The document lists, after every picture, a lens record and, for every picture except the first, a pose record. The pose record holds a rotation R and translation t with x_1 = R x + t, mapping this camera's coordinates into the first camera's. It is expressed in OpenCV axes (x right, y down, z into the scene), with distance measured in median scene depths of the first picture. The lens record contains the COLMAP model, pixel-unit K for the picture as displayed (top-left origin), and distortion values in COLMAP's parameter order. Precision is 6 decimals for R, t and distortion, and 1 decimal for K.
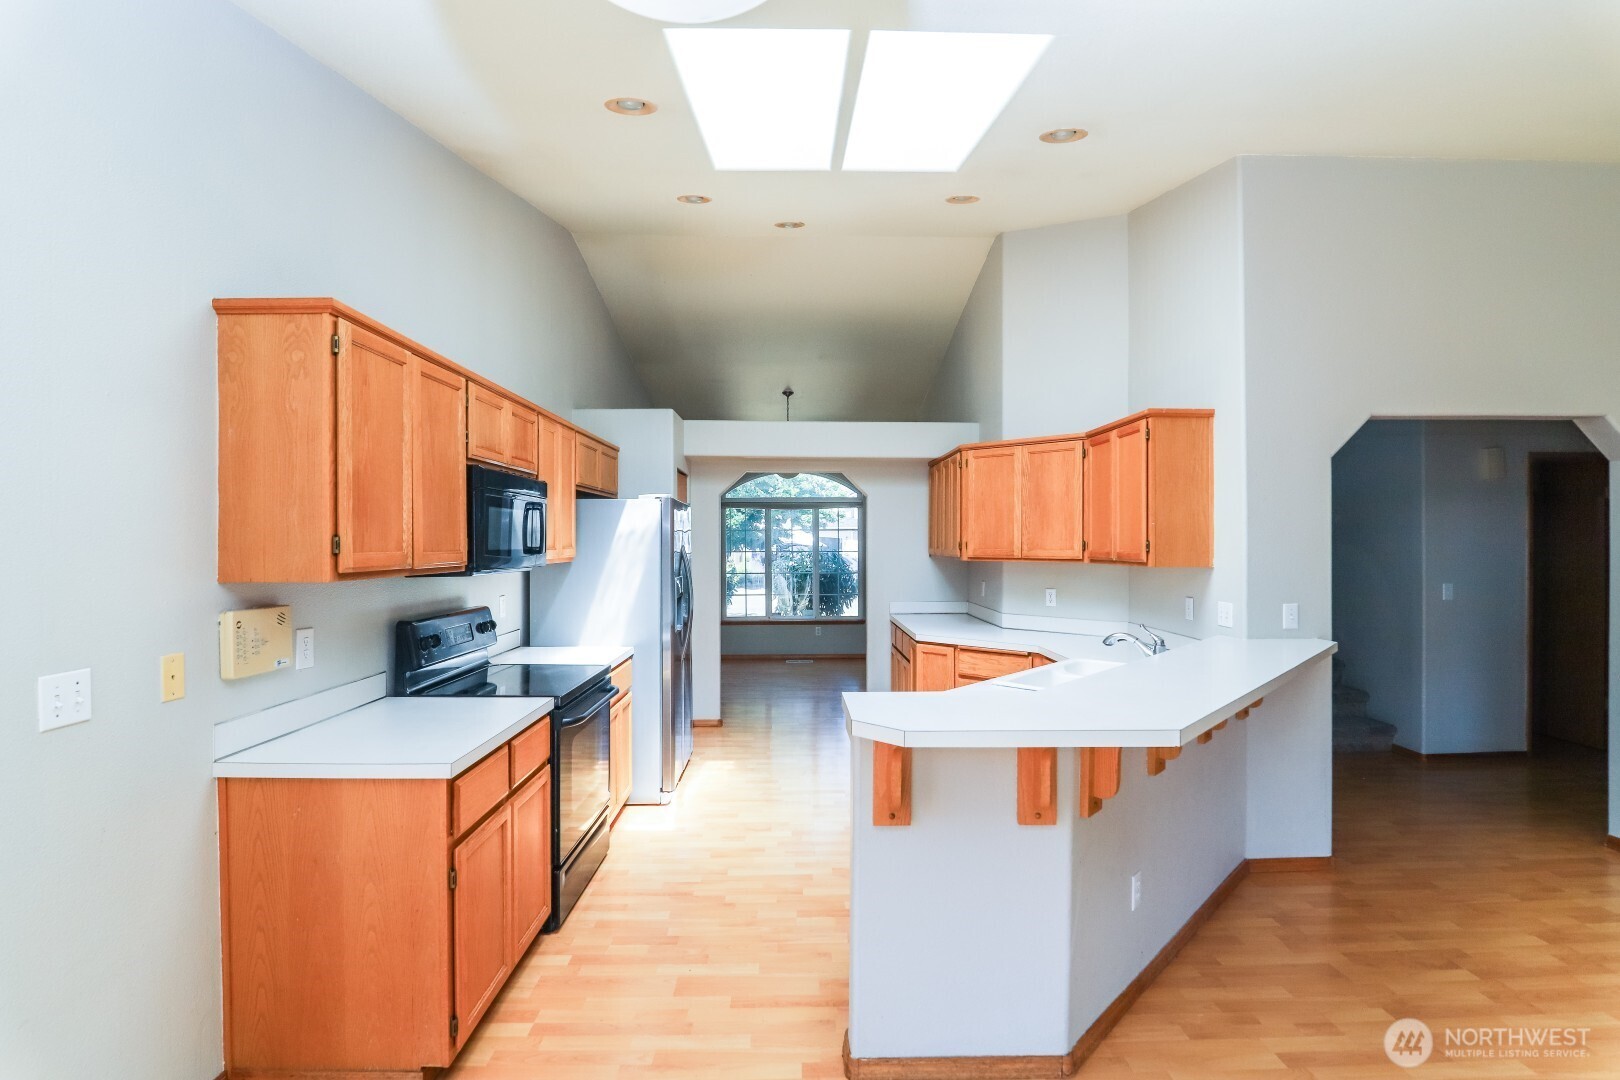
lens RADIAL K [[758.7, 0, 811.0], [0, 758.7, 540.4], [0, 0, 1]] dist [-0.018669, -0.000260]
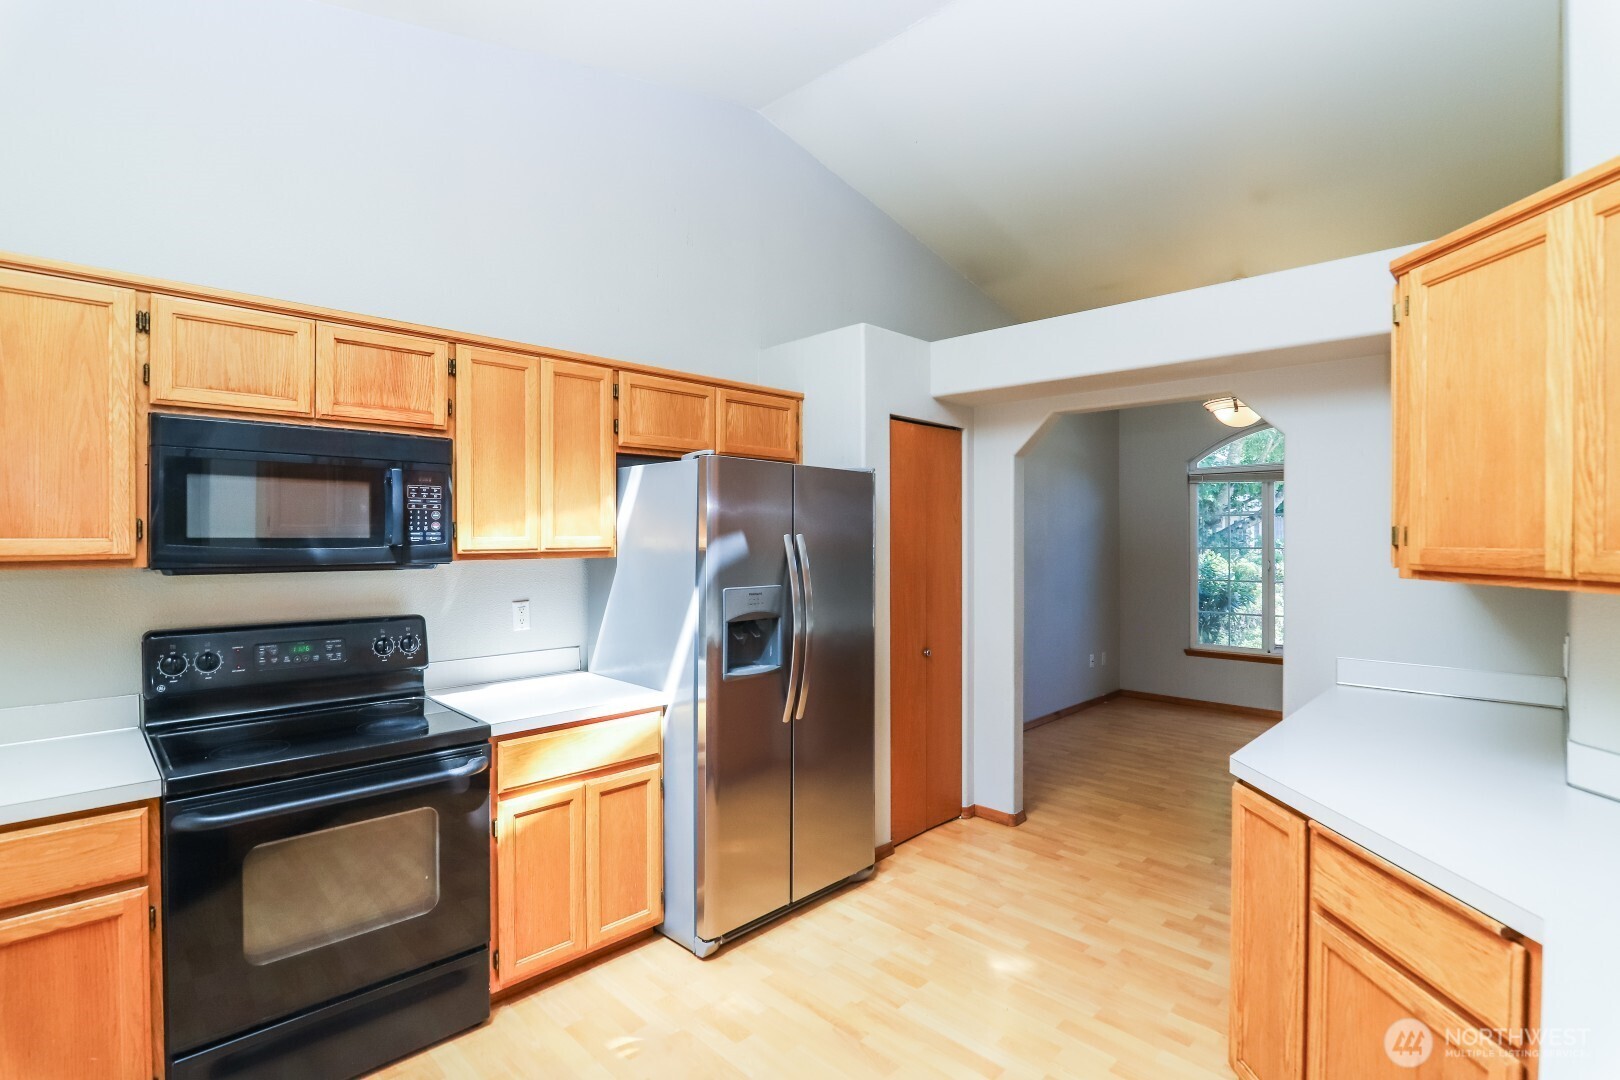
lens RADIAL K [[763.5, 0, 811.9], [0, 763.5, 538.8], [0, 0, 1]] dist [-0.019367, 0.000839]
pose [[0.695809, 0.004623, -0.718212, 0.385449], [-0.000600, 0.999983, 0.005855, 0.008347], [0.718227, -0.003643, 0.695799, 0.796895]]
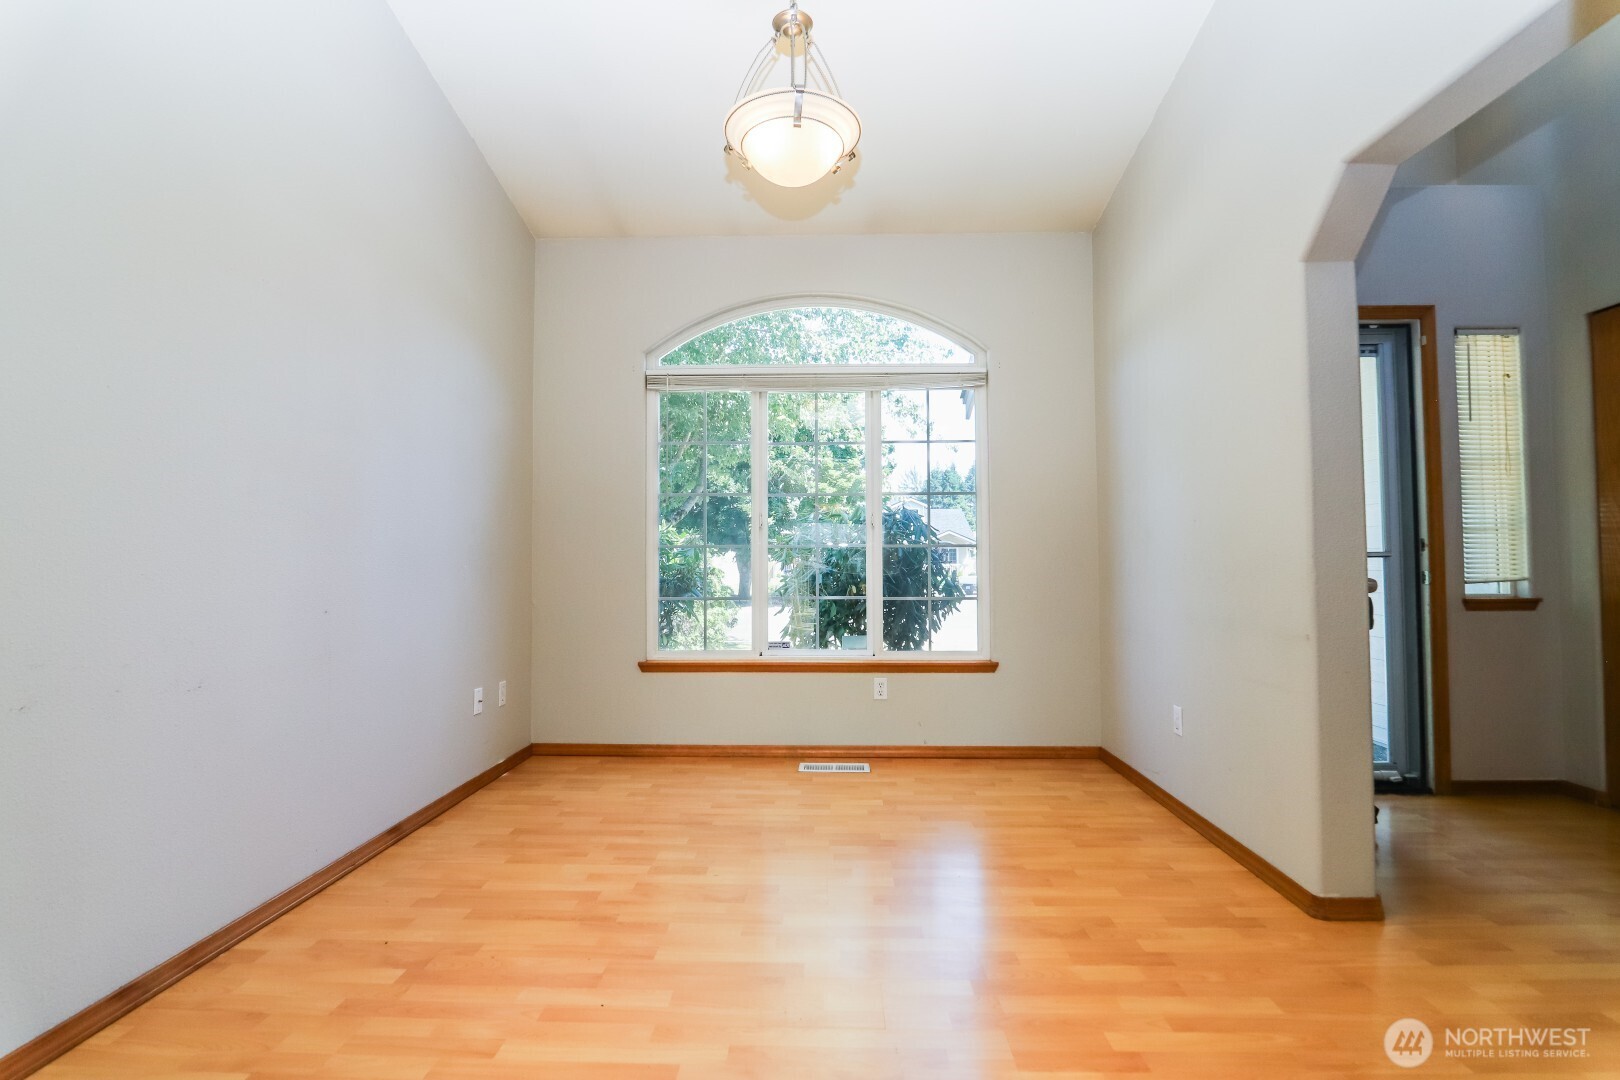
lens RADIAL K [[747.6, 0, 810.0], [0, 747.6, 536.5], [0, 0, 1]] dist [-0.015966, -0.000120]
pose [[0.998715, 0.000361, -0.050678, -0.022234], [-0.002064, 0.999434, -0.033565, 0.146048], [0.050637, 0.033626, 0.998151, 1.688694]]
